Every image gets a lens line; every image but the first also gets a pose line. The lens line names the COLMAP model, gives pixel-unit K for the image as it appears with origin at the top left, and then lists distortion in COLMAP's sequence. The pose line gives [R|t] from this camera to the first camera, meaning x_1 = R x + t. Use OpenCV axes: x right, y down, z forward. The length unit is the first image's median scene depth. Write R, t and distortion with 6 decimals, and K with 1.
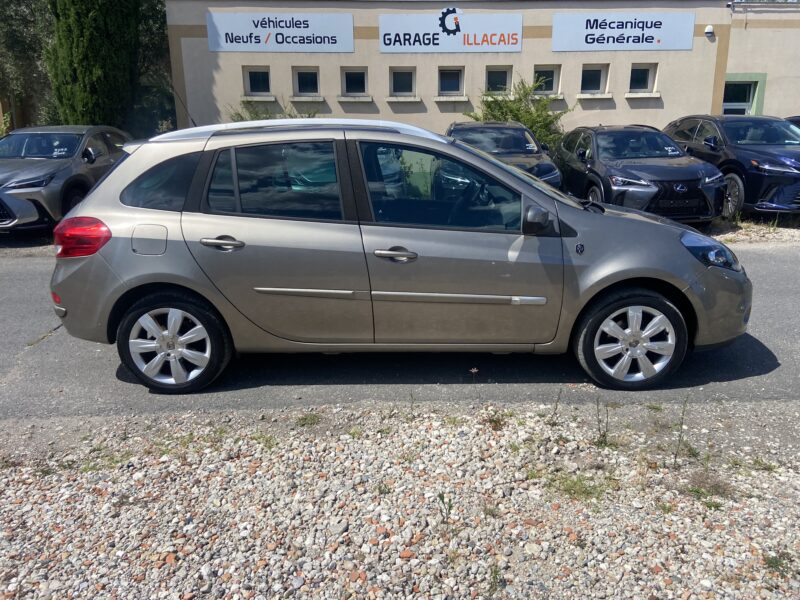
lens RADIAL K [[607.2, 0, 412.8], [0, 607.2, 300.9], [0, 0, 1]] dist [0.103726, -0.135898]
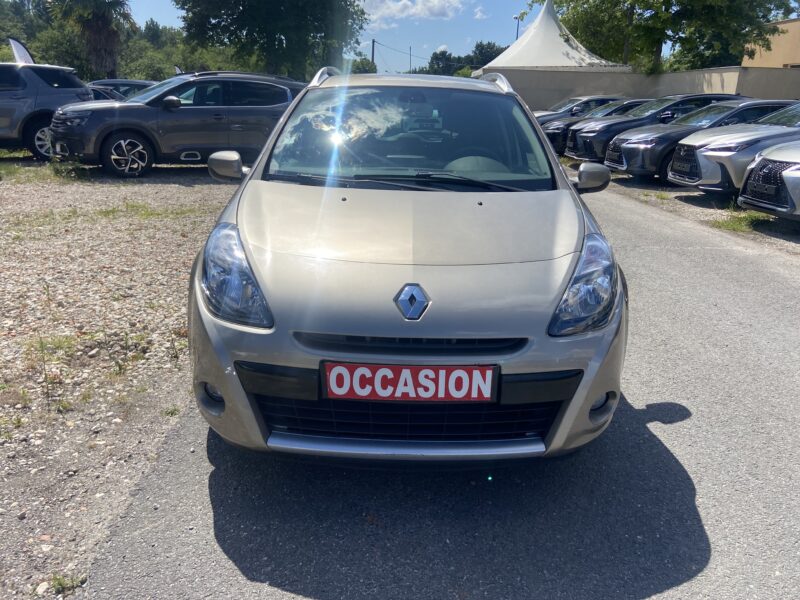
lens RADIAL K [[607.2, 0, 412.8], [0, 607.2, 300.9], [0, 0, 1]] dist [0.103726, -0.135898]
pose [[-0.010744, 0.307826, -0.951382, 0.448377], [-0.276568, 0.913406, 0.298663, -0.117756], [0.960934, 0.266330, 0.075321, 0.481508]]
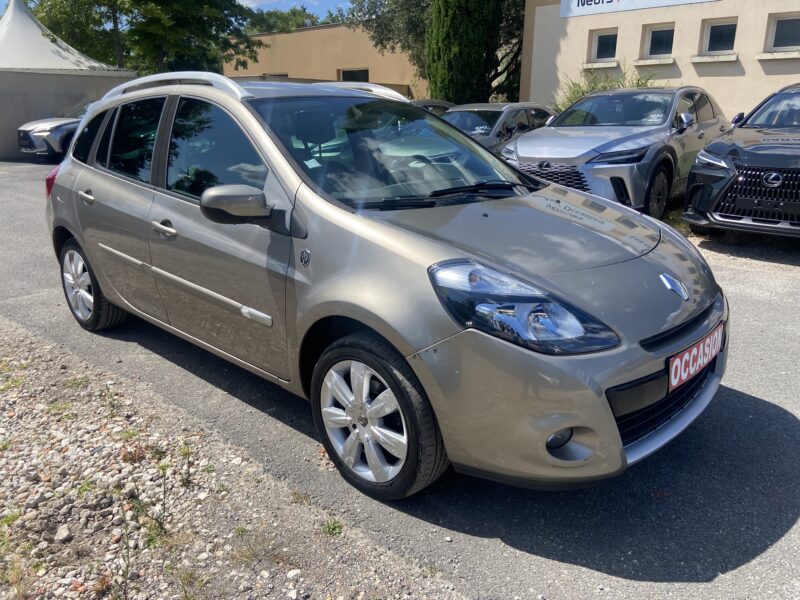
lens RADIAL K [[607.2, 0, 412.8], [0, 607.2, 300.9], [0, 0, 1]] dist [0.103726, -0.135898]
pose [[0.722283, 0.202710, -0.661223, 0.324373], [-0.179630, 0.978255, 0.103684, -0.051339], [0.667863, 0.043886, 0.742990, 0.232279]]
